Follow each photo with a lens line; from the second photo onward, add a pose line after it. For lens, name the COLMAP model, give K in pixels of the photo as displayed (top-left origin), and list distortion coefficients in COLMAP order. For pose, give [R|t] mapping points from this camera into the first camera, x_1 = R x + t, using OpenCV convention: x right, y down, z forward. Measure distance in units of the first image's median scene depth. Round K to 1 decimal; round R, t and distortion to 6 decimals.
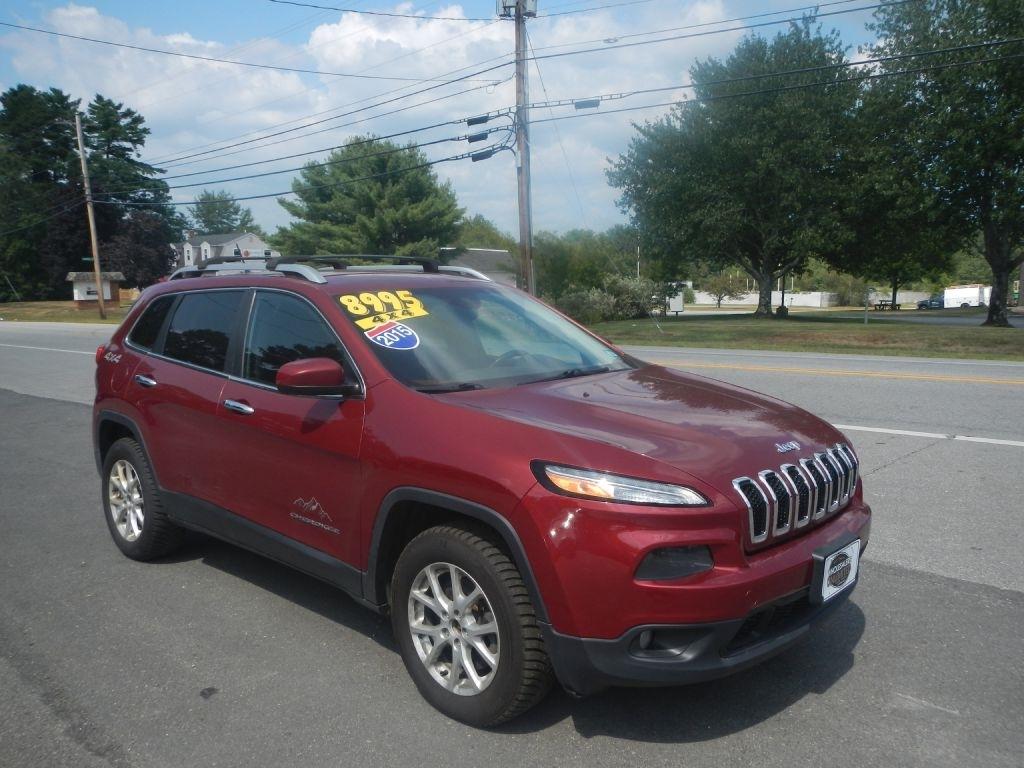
lens RADIAL K [[842.3, 0, 514.3], [0, 842.3, 389.2], [0, 0, 1]] dist [-0.009692, -0.001468]
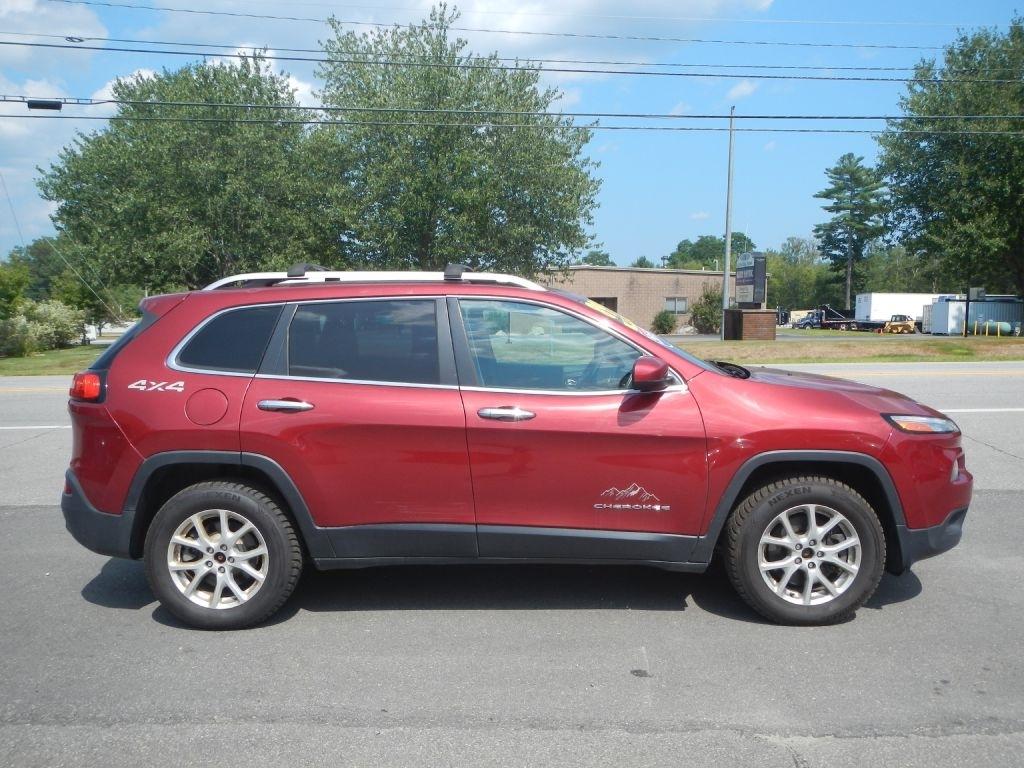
lens RADIAL K [[842.3, 0, 514.3], [0, 842.3, 389.2], [0, 0, 1]] dist [-0.009692, -0.001468]
pose [[0.743516, -0.065486, 0.665504, -0.184560], [0.087002, 0.996208, 0.000827, -0.001536], [-0.663035, 0.057285, 0.746394, 0.046802]]
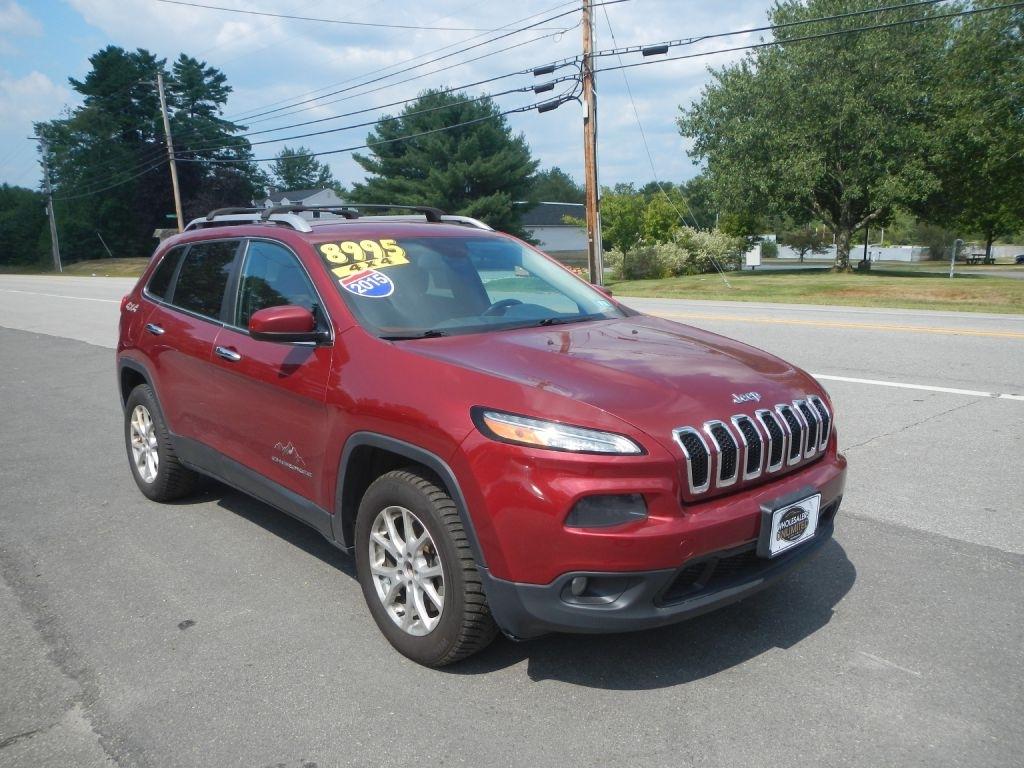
lens RADIAL K [[842.3, 0, 514.3], [0, 842.3, 389.2], [0, 0, 1]] dist [-0.009692, -0.001468]
pose [[0.995720, 0.011742, -0.091671, 0.021773], [-0.006936, 0.998593, 0.052577, 0.001458], [0.092159, -0.051716, 0.994400, 0.001334]]
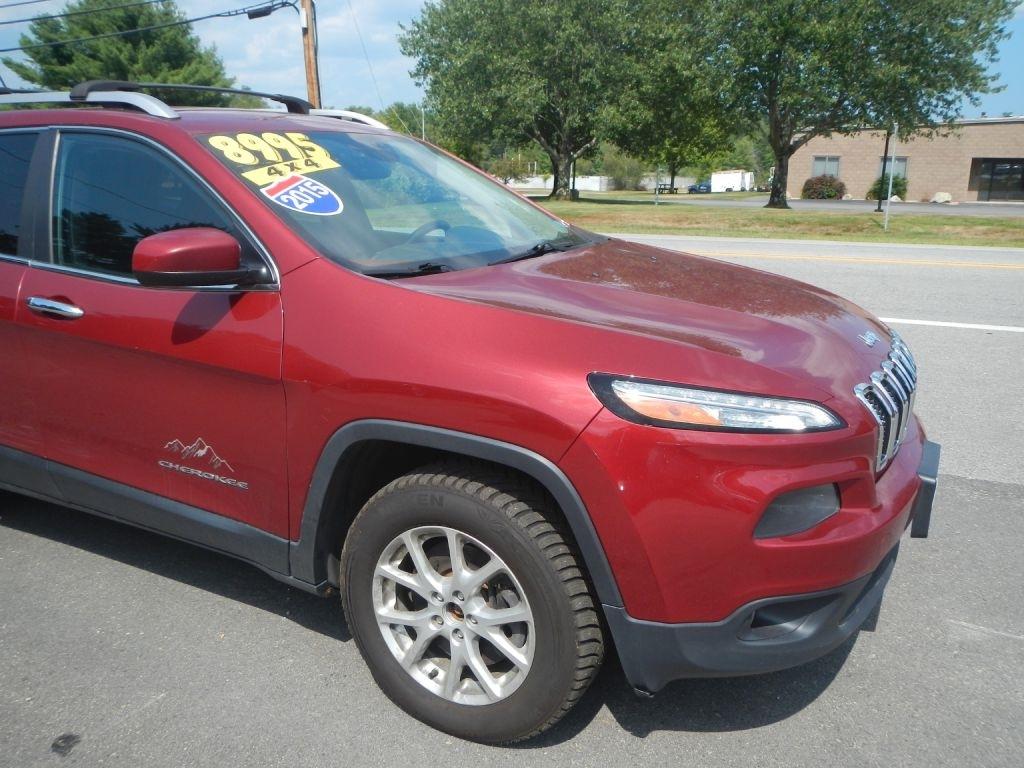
lens RADIAL K [[842.3, 0, 514.3], [0, 842.3, 389.2], [0, 0, 1]] dist [-0.009692, -0.001468]
pose [[0.967362, -0.054474, 0.247473, -0.027173], [0.021007, 0.990498, 0.135915, 0.000503], [-0.252525, -0.126281, 0.959314, 0.049805]]
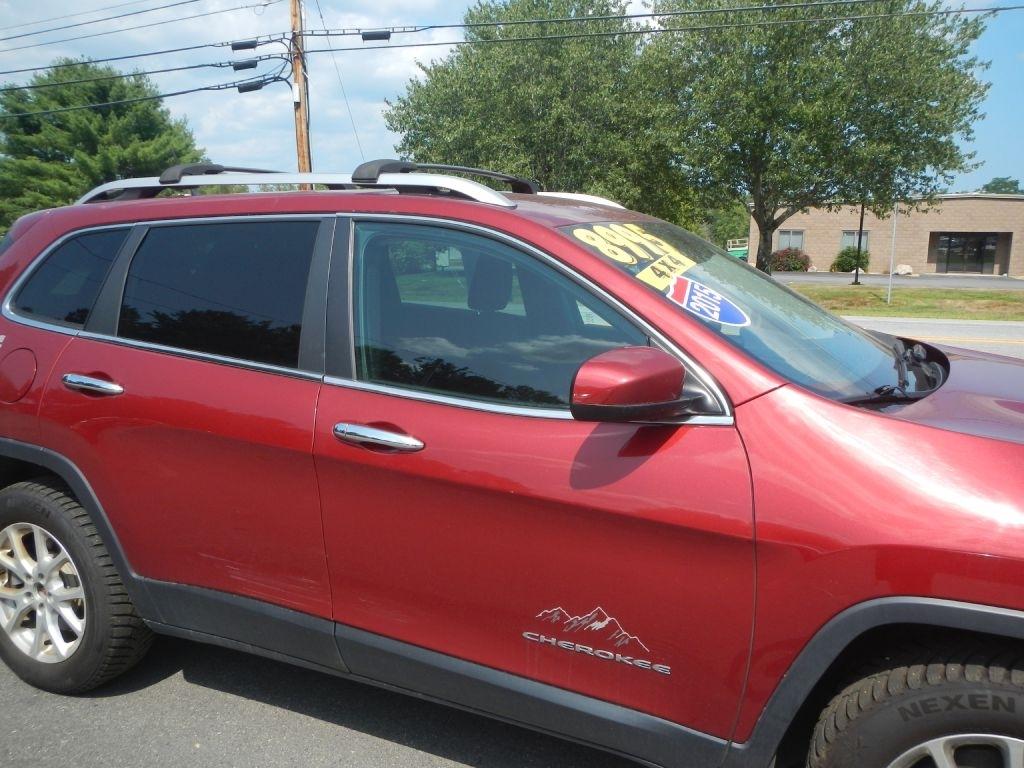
lens RADIAL K [[839.2, 0, 513.0], [0, 839.2, 388.0], [0, 0, 1]] dist [0.006263, -0.013881]
pose [[0.952463, -0.038698, 0.302185, -0.076187], [0.022712, 0.998159, 0.056239, -0.007060], [-0.303805, -0.046703, 0.951589, 0.088154]]
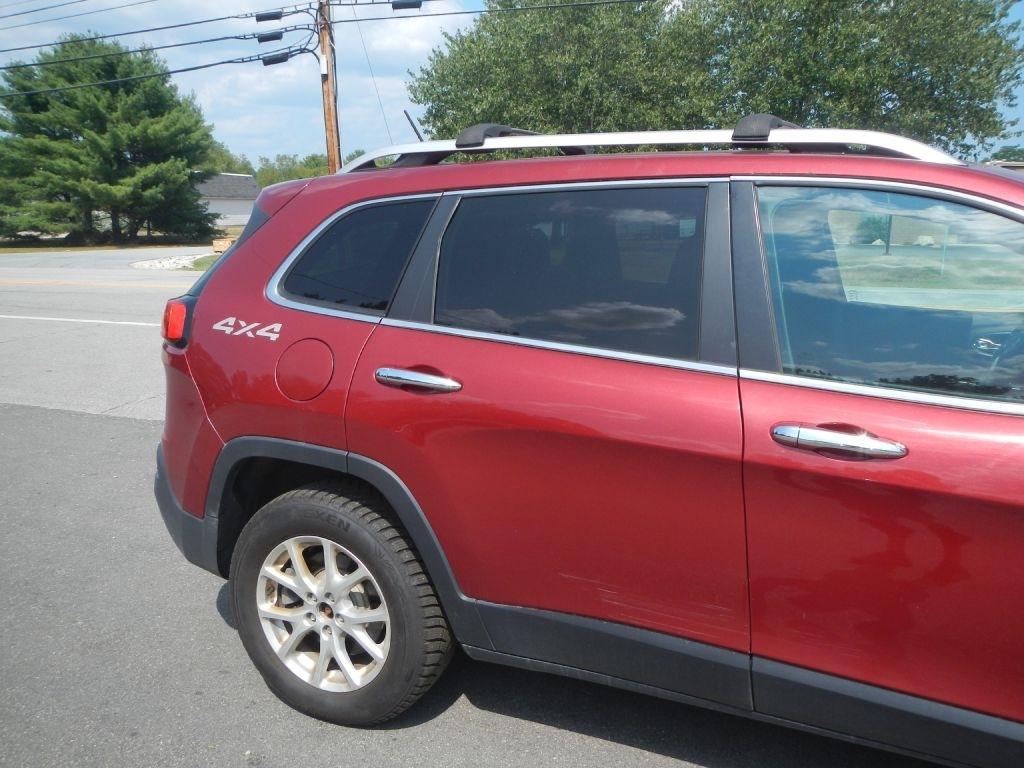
lens RADIAL K [[842.3, 0, 514.3], [0, 842.3, 389.2], [0, 0, 1]] dist [-0.009692, -0.001468]
pose [[0.951911, -0.058784, 0.300681, -0.117462], [0.034220, 0.995679, 0.086321, -0.009663], [-0.304456, -0.071881, 0.949810, 0.118070]]
